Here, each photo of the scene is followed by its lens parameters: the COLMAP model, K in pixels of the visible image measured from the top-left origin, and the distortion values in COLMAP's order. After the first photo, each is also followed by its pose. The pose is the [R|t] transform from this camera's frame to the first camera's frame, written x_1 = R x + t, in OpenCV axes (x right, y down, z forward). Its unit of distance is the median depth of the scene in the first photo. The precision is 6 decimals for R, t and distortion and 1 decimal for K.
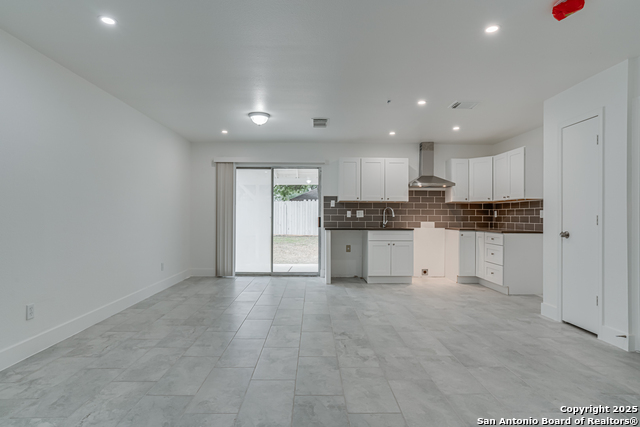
lens RADIAL K [[353.0, 0, 324.2], [0, 353.0, 214.0], [0, 0, 1]] dist [0.003205, 0.000615]
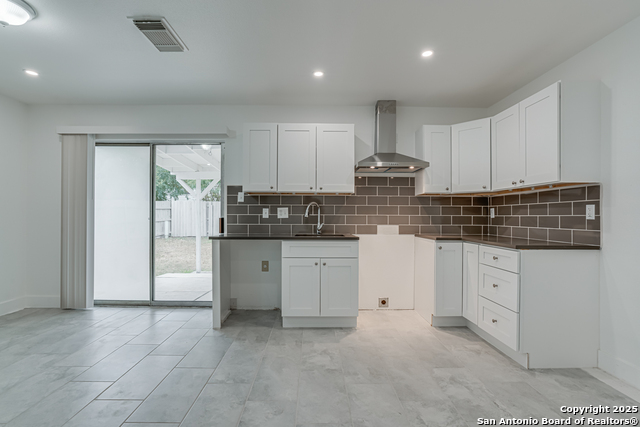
lens RADIAL K [[308.7, 0, 315.9], [0, 308.7, 214.6], [0, 0, 1]] dist [-0.021250, 0.001575]
pose [[0.999781, -0.000420, -0.020900, 0.182917], [0.000396, 0.999999, -0.001153, 0.003565], [0.020900, 0.001145, 0.999781, 0.455555]]
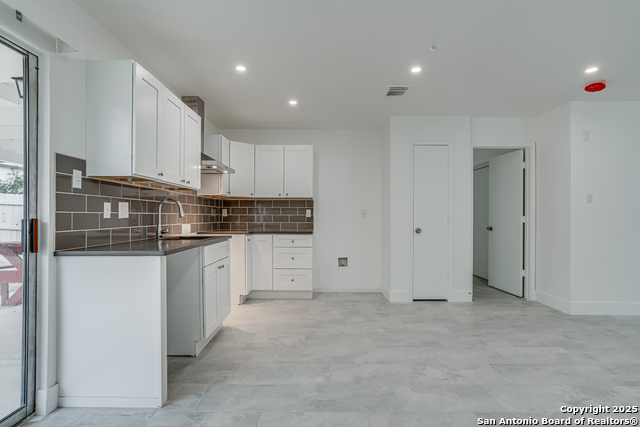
lens RADIAL K [[328.1, 0, 319.1], [0, 328.1, 214.2], [0, 0, 1]] dist [-0.007914, 0.008807]
pose [[0.031498, 0.001730, 0.999502, -0.300634], [-0.009042, 0.999958, -0.001445, 0.003066], [-0.999463, -0.008992, 0.031512, 0.790760]]
